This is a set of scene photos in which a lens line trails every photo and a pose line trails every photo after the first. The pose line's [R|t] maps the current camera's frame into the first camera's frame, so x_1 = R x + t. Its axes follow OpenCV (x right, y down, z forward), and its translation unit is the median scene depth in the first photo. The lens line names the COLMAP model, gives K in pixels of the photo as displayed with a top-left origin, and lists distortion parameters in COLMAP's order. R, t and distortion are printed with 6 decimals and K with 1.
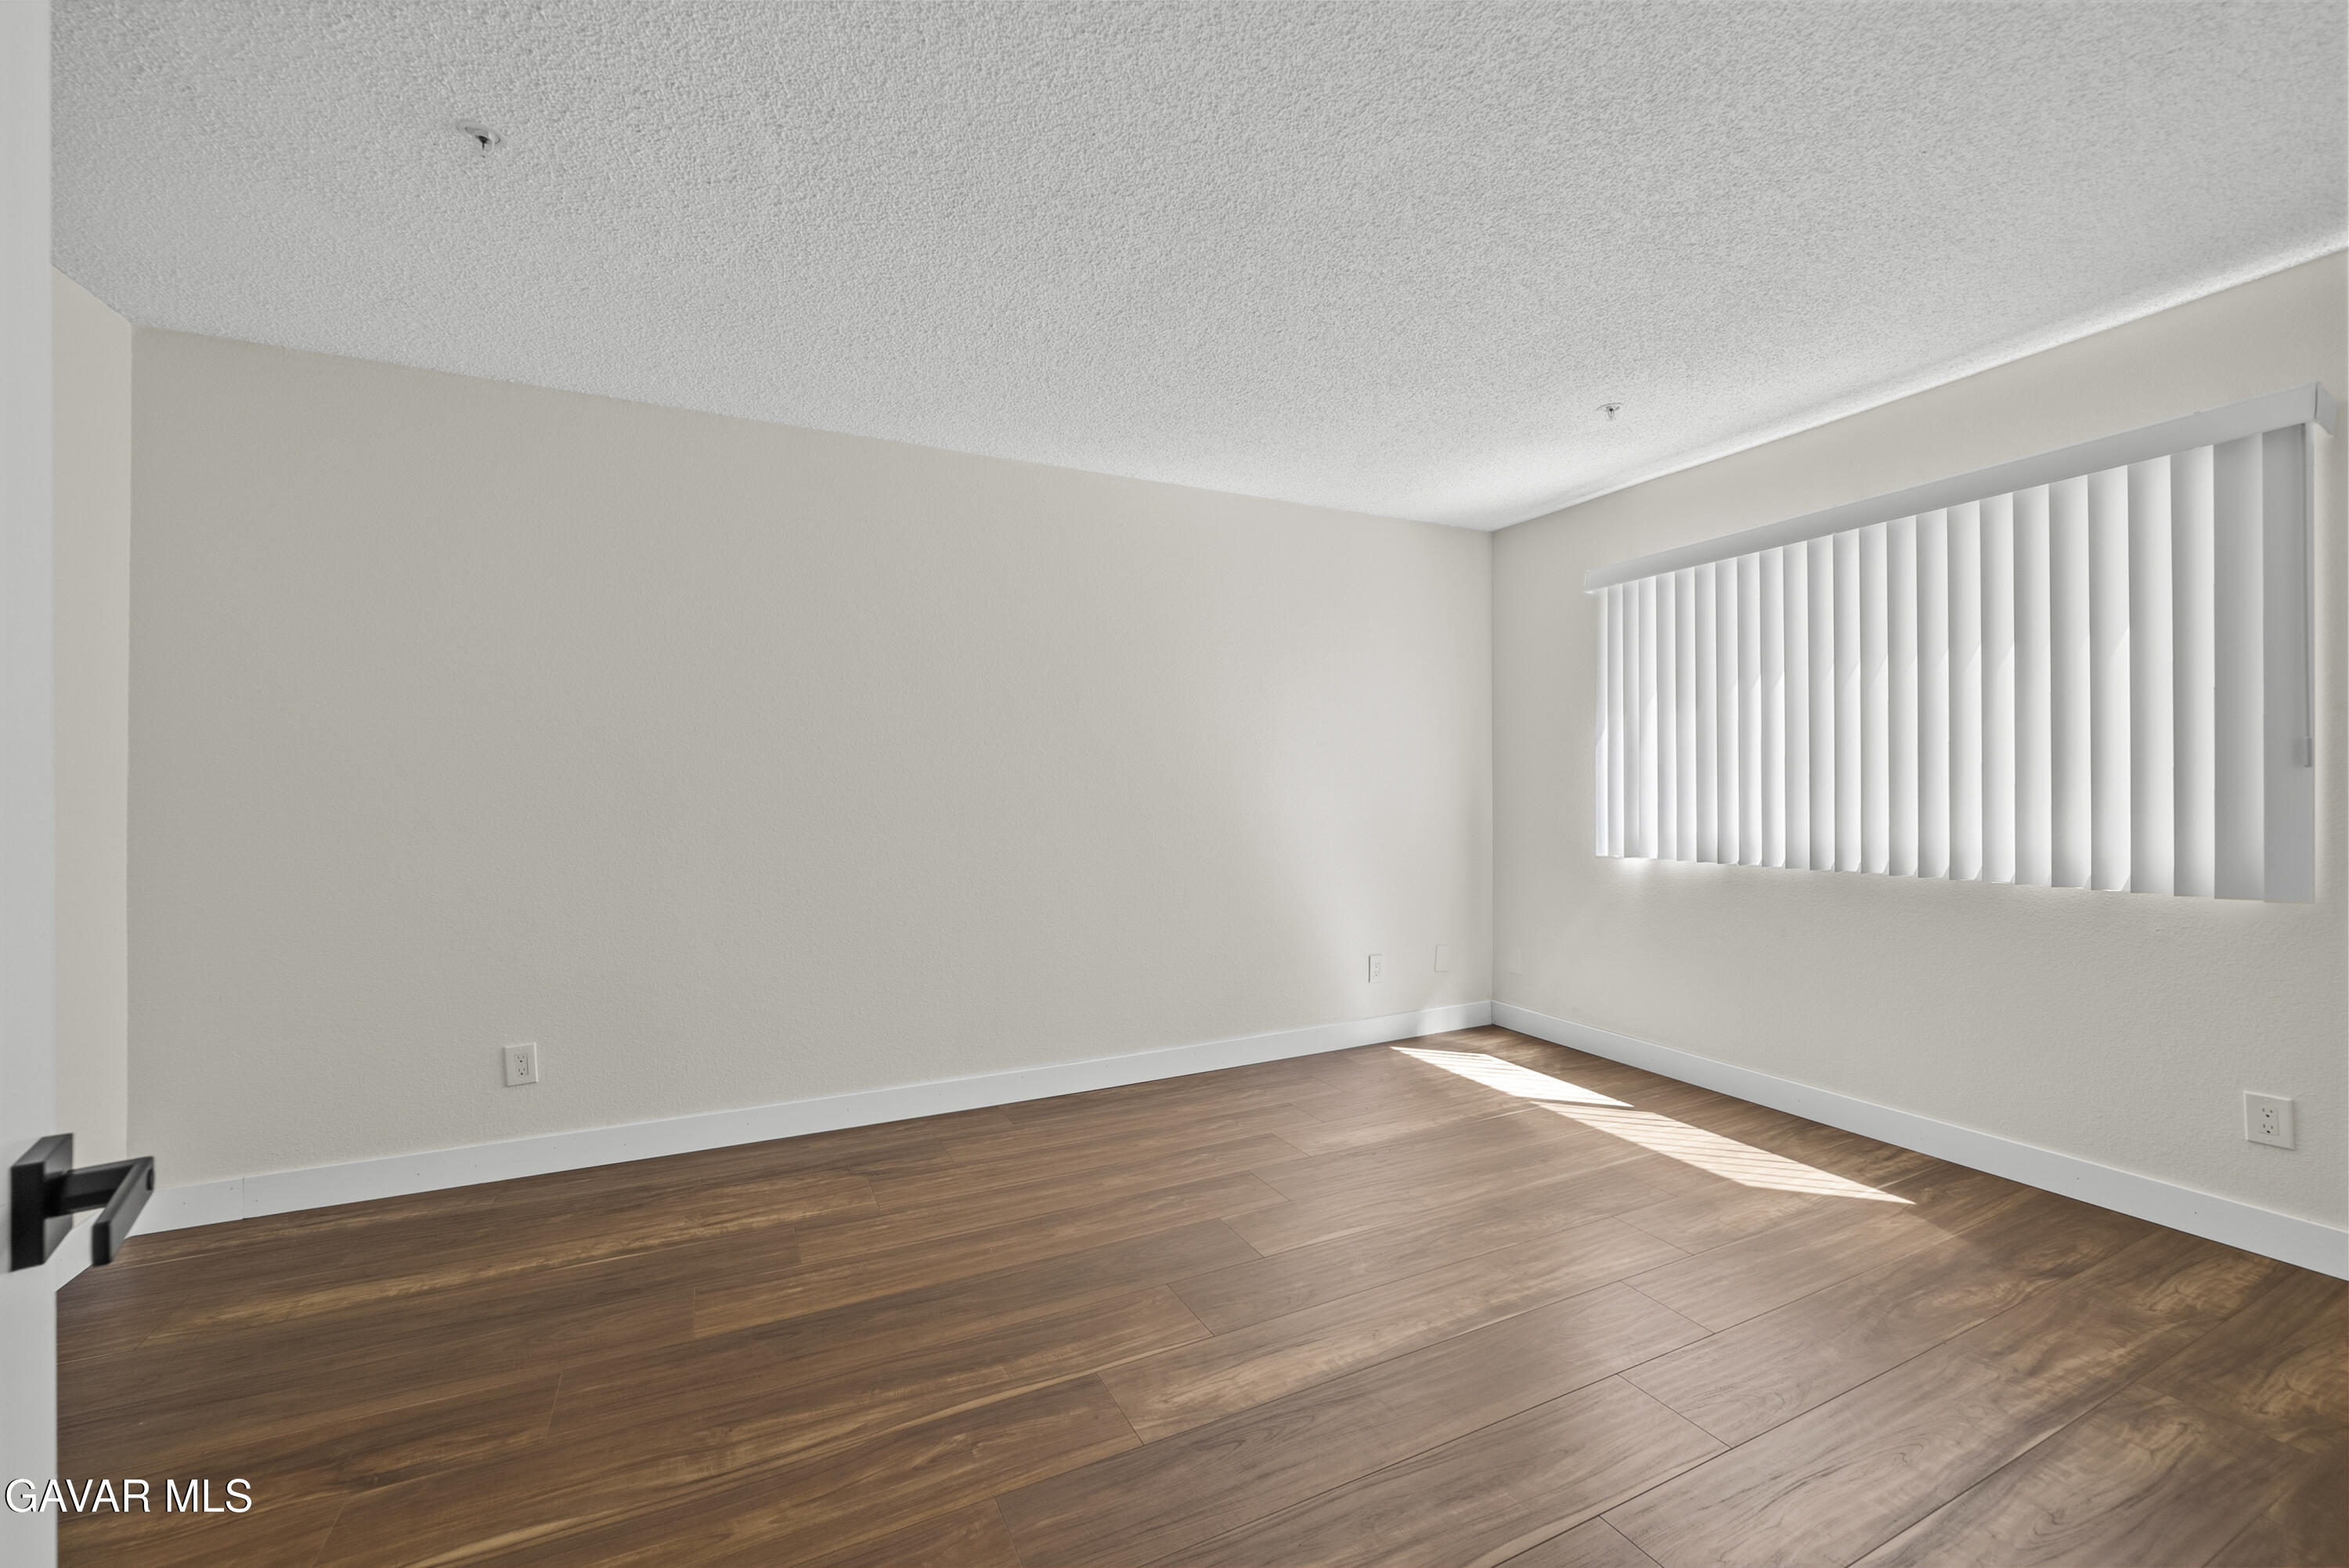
lens RADIAL K [[960.2, 0, 1171.0], [0, 960.2, 775.6], [0, 0, 1]] dist [-0.000976, 0.000234]
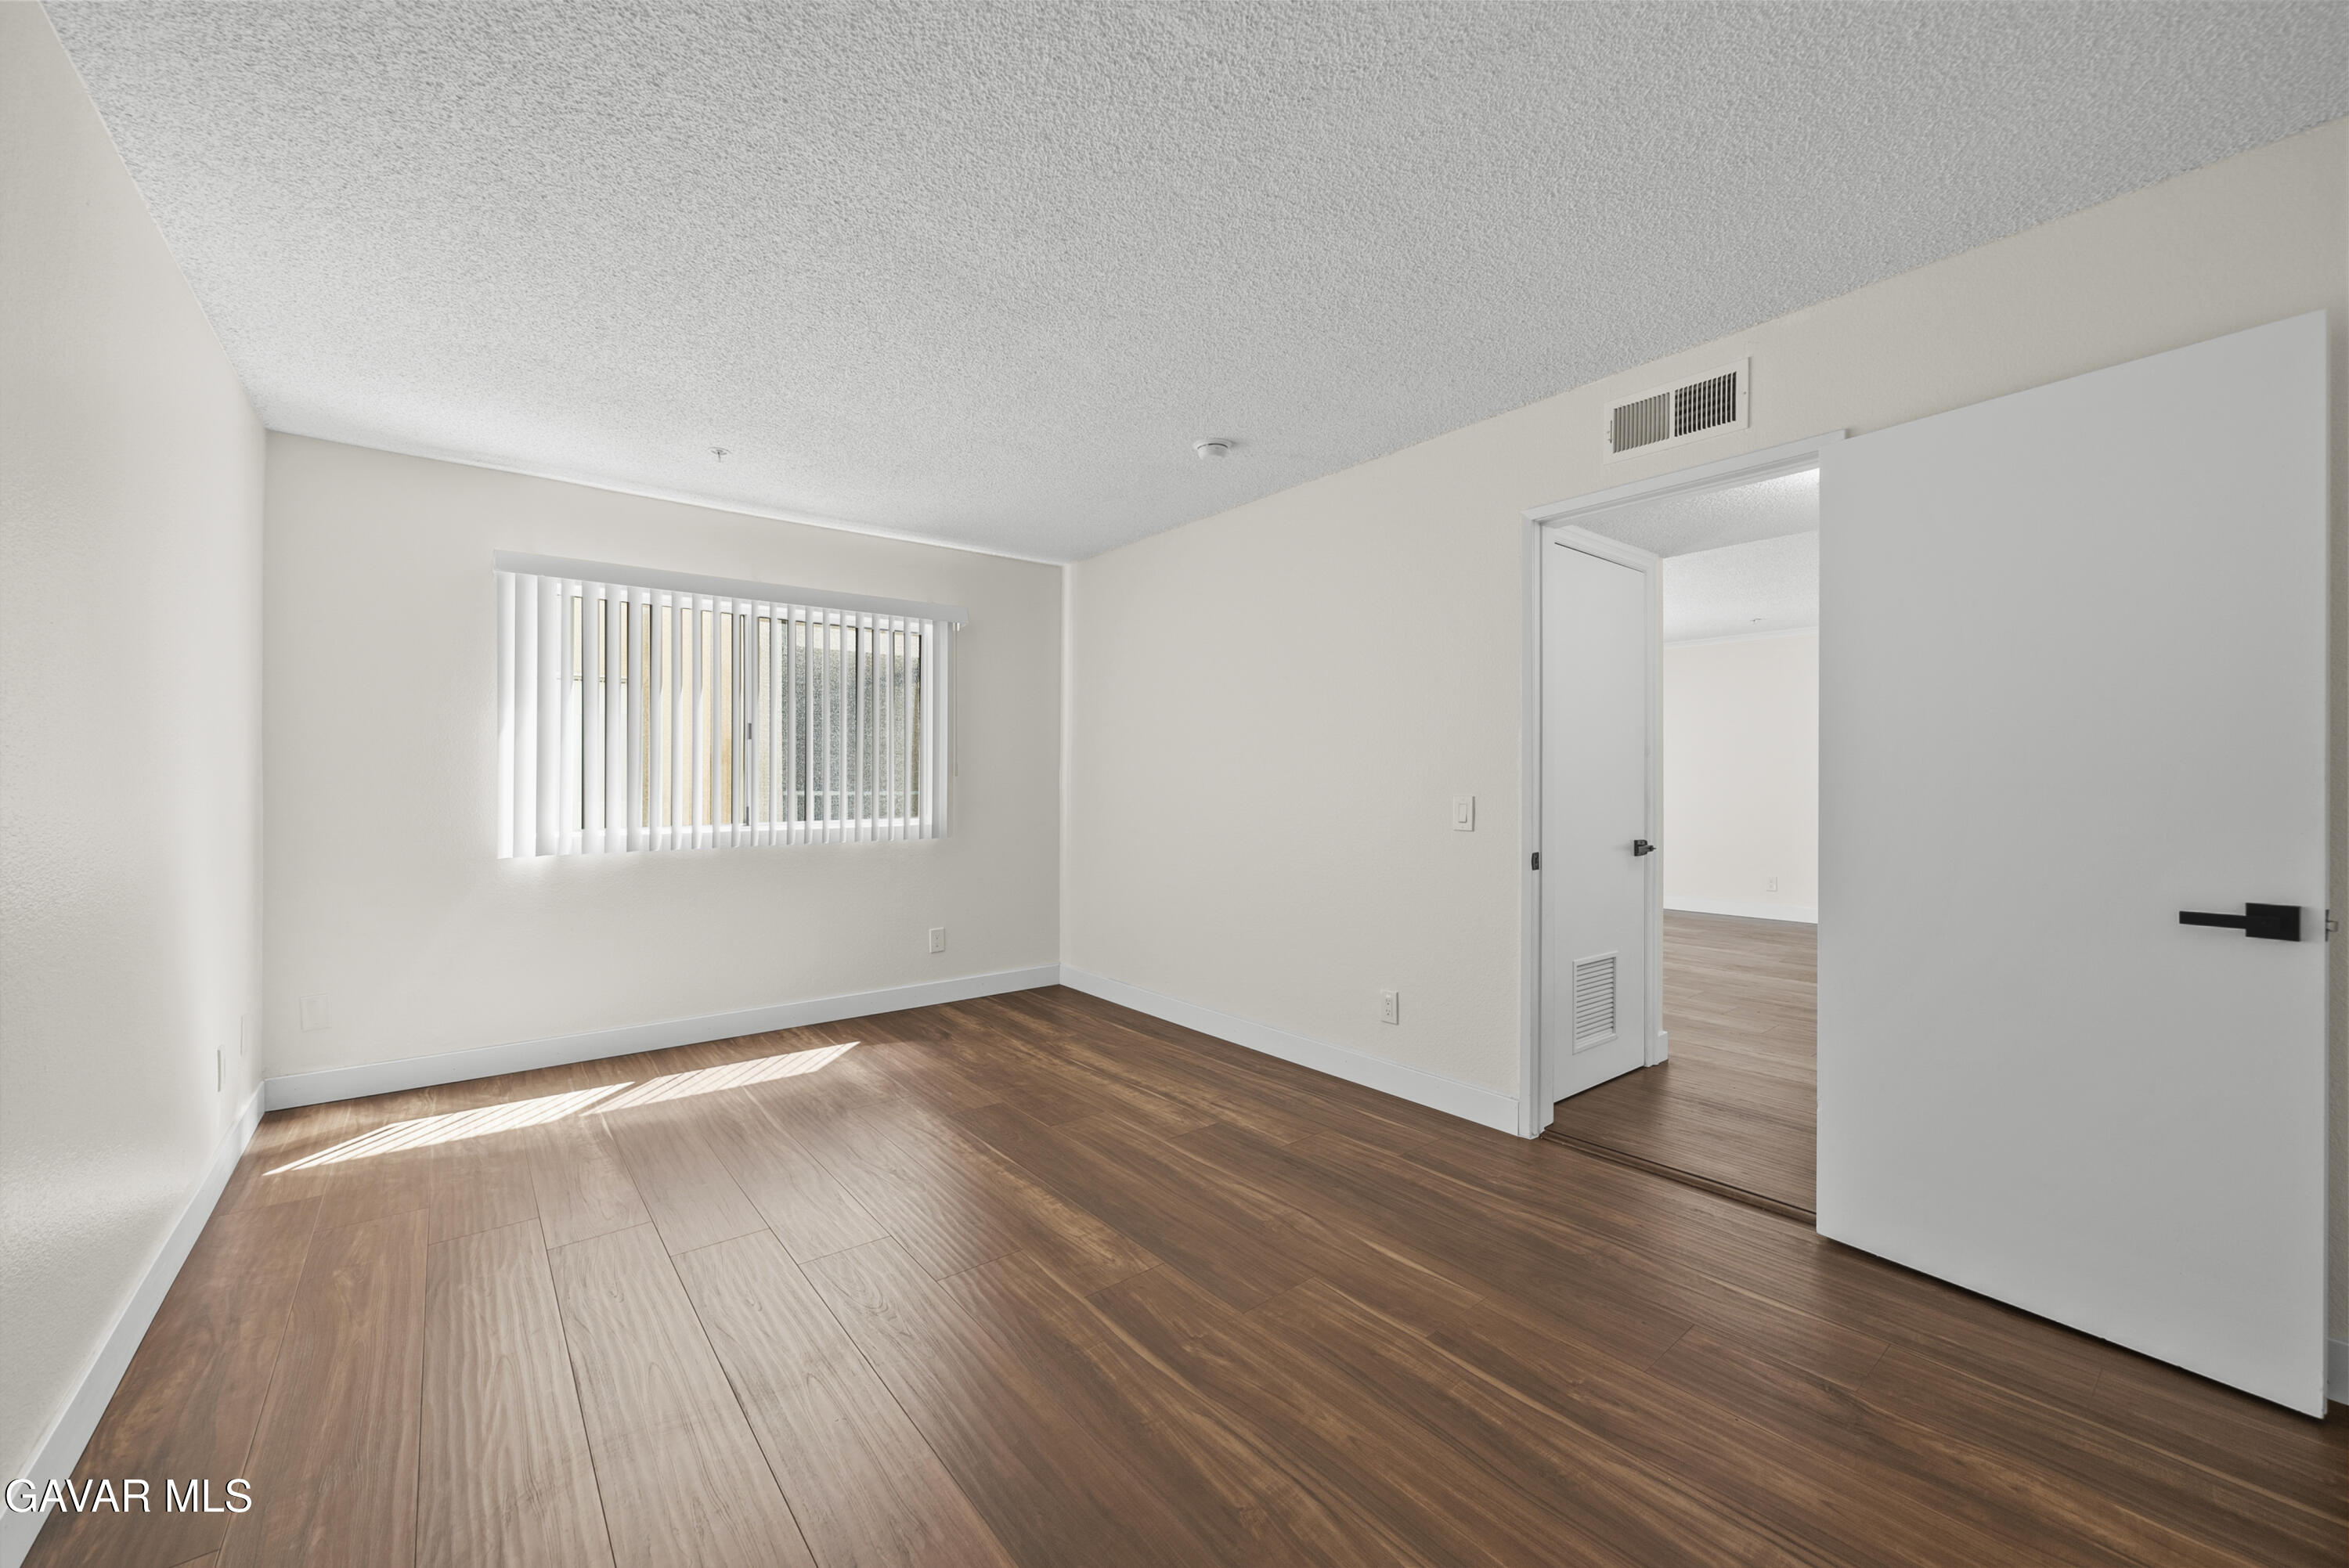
lens RADIAL K [[902.8, 0, 1188.5], [0, 902.8, 792.2], [0, 0, 1]] dist [-0.008985, -0.000755]
pose [[-0.250815, -0.005210, 0.968021, -0.700017], [-0.011238, 0.999934, 0.002470, 0.011915], [-0.967970, -0.010259, -0.250857, 0.710160]]
